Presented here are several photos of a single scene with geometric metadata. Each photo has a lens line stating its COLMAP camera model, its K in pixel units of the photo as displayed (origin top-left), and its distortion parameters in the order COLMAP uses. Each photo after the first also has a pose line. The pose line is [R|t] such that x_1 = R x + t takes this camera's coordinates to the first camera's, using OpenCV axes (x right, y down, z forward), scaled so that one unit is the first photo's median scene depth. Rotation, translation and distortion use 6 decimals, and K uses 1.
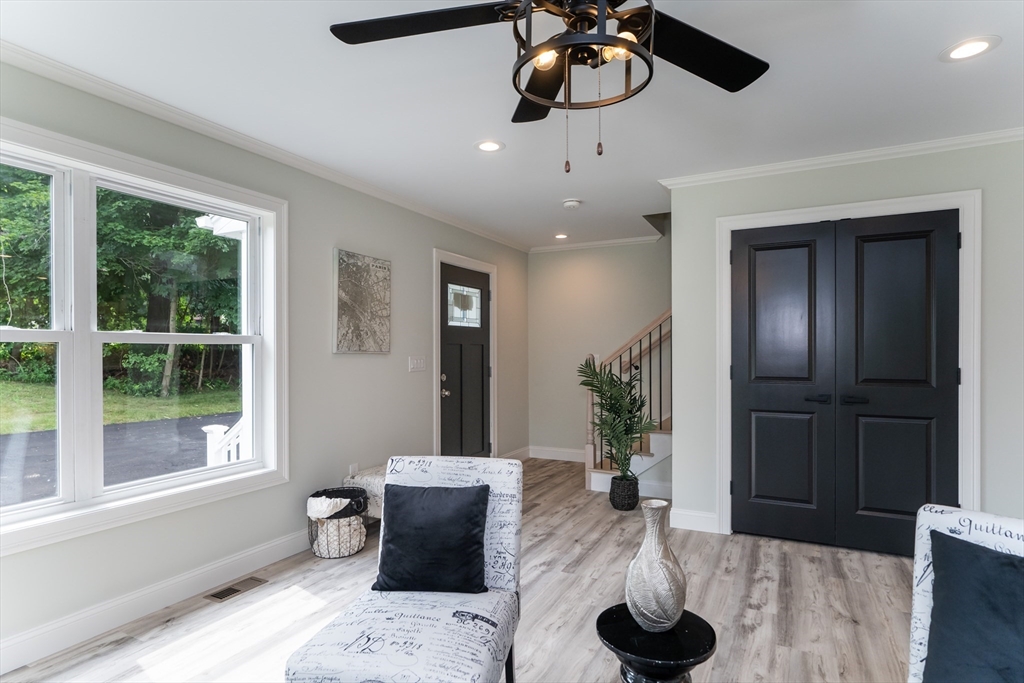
lens RADIAL K [[552.4, 0, 506.8], [0, 552.4, 351.3], [0, 0, 1]] dist [0.001023, 0.000898]
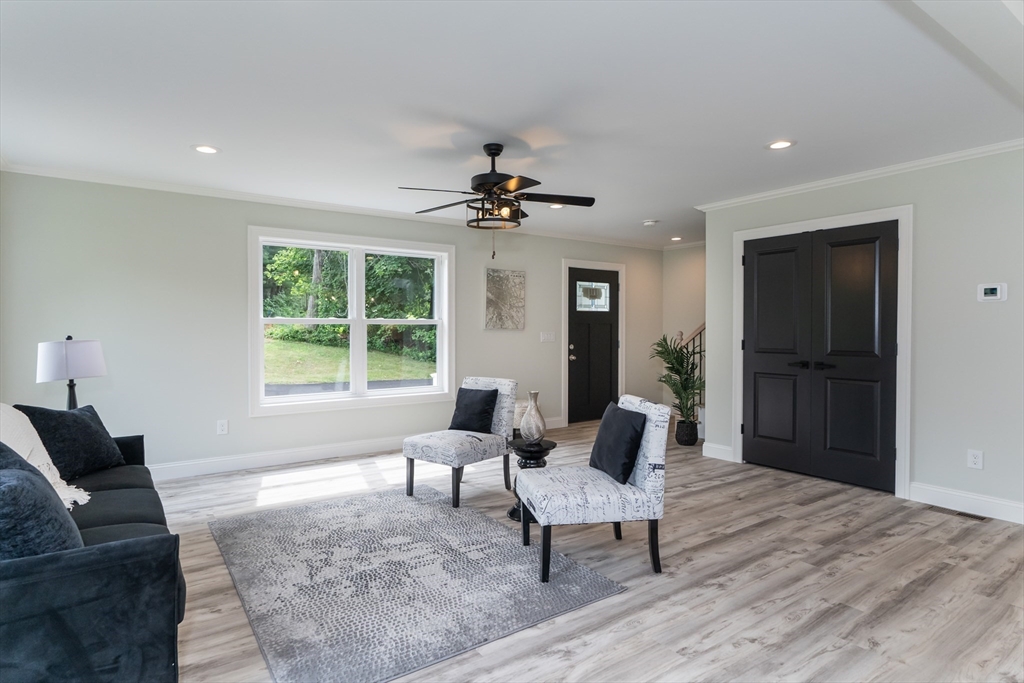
lens RADIAL K [[564.3, 0, 523.0], [0, 564.3, 332.3], [0, 0, 1]] dist [-0.004861, 0.000890]
pose [[0.903770, 0.005855, -0.427978, 0.498289], [-0.003221, 0.999971, 0.006877, -0.000436], [0.428006, -0.004837, 0.903763, -0.480302]]
